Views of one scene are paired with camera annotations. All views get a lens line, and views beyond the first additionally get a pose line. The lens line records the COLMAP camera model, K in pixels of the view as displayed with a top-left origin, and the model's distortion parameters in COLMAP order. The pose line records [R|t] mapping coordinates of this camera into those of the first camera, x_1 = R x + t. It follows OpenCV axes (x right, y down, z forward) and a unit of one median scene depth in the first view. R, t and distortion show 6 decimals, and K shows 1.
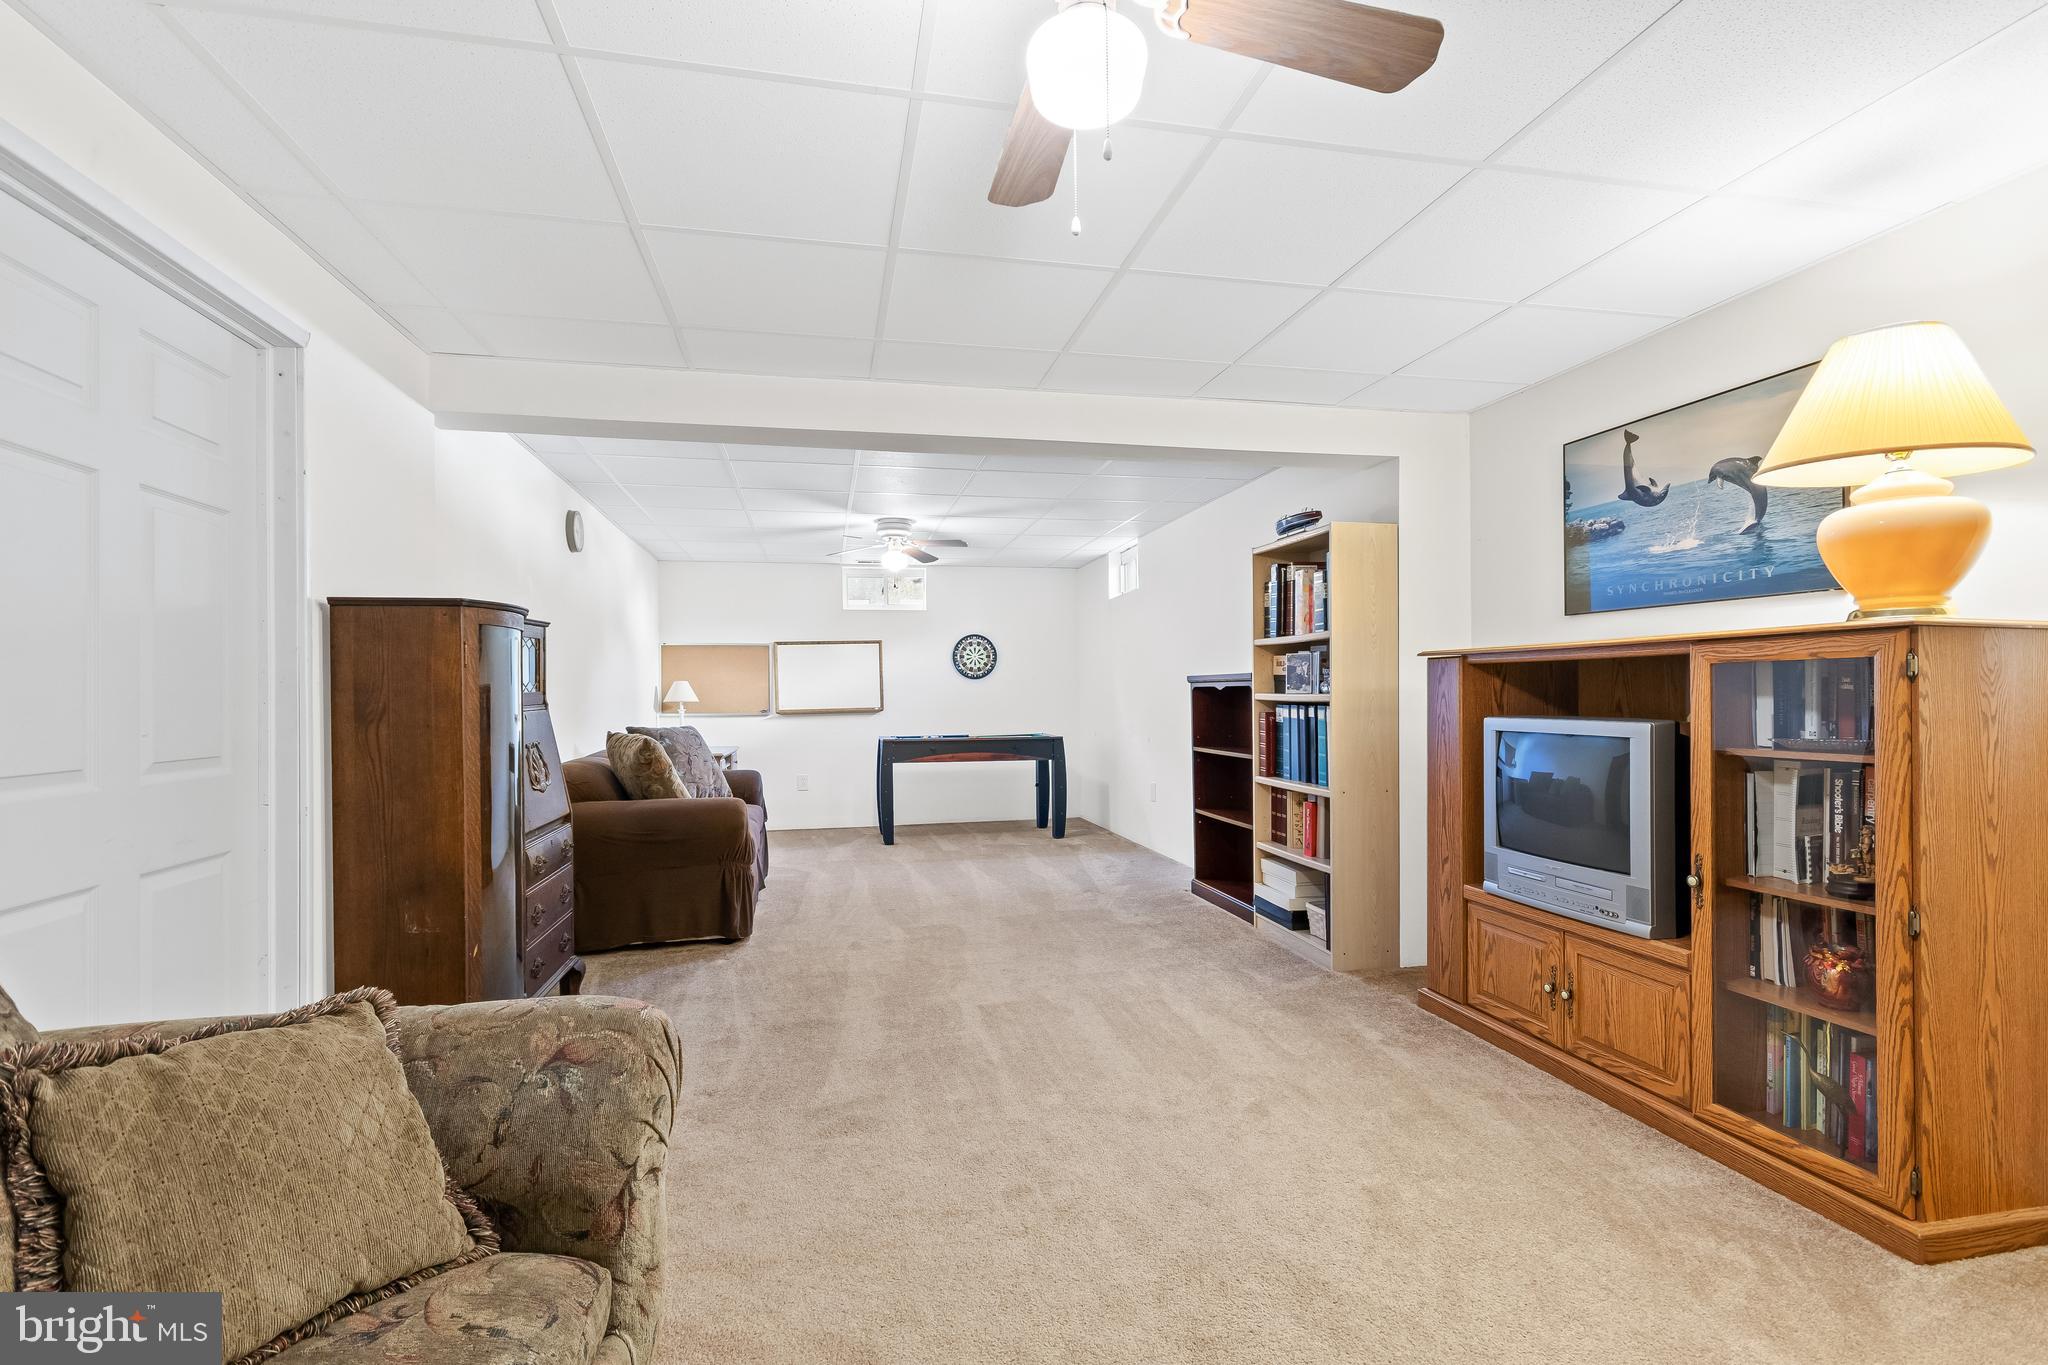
lens RADIAL K [[907.9, 0, 1035.7], [0, 907.9, 712.1], [0, 0, 1]] dist [0.005444, 0.000268]
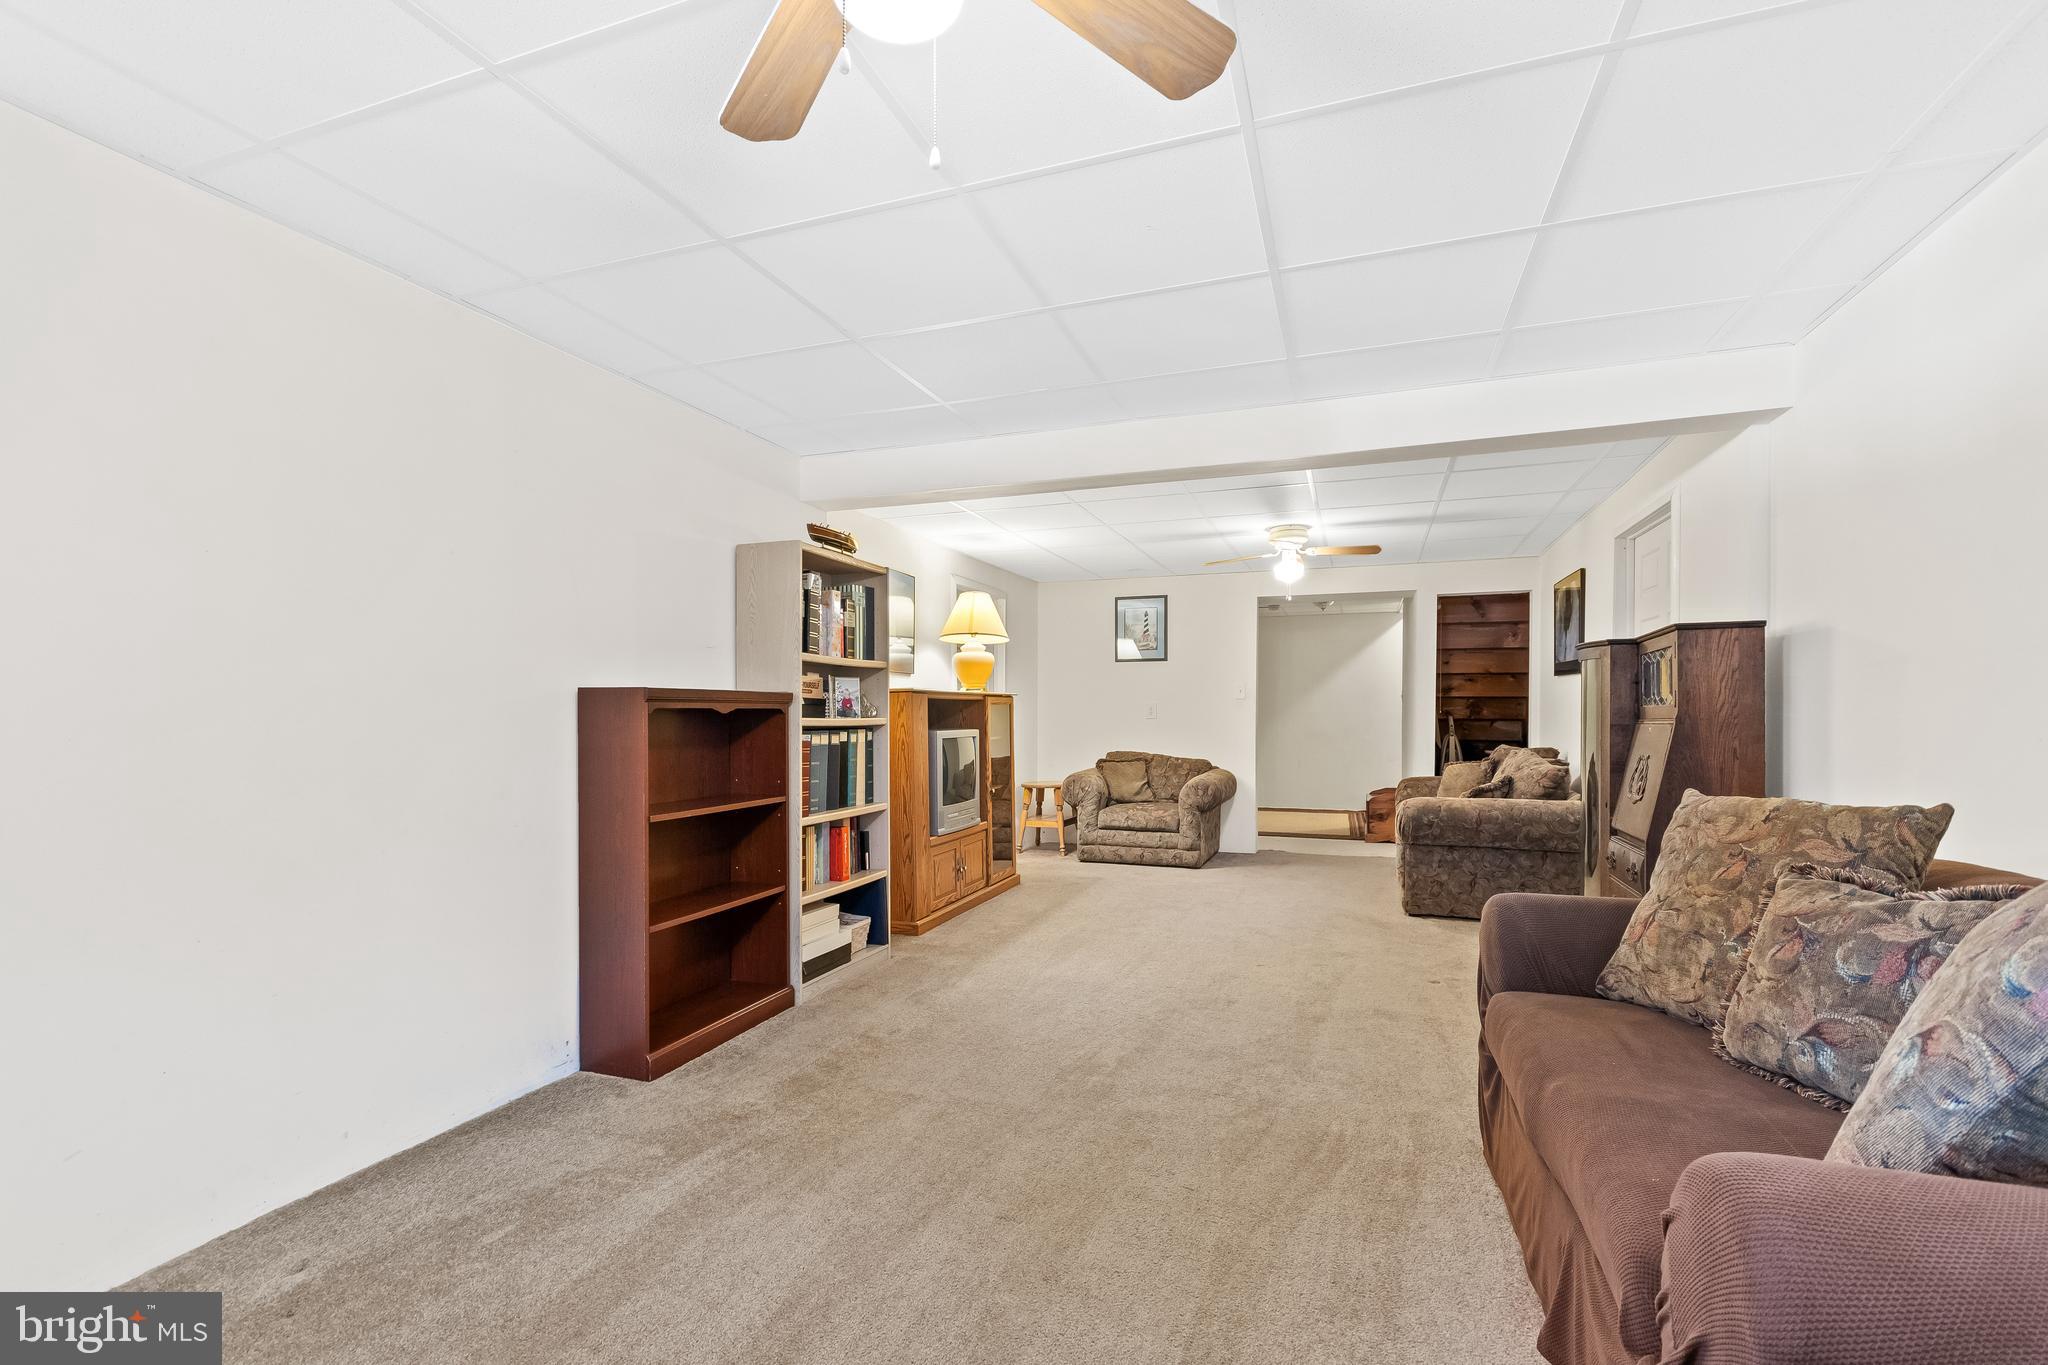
lens RADIAL K [[907.9, 0, 1035.7], [0, 907.9, 712.1], [0, 0, 1]] dist [0.005444, 0.000268]
pose [[-0.837490, 0.007843, 0.546396, -0.406017], [0.019377, 0.999694, 0.015351, -0.036060], [-0.546108, 0.023444, -0.837387, 1.654959]]
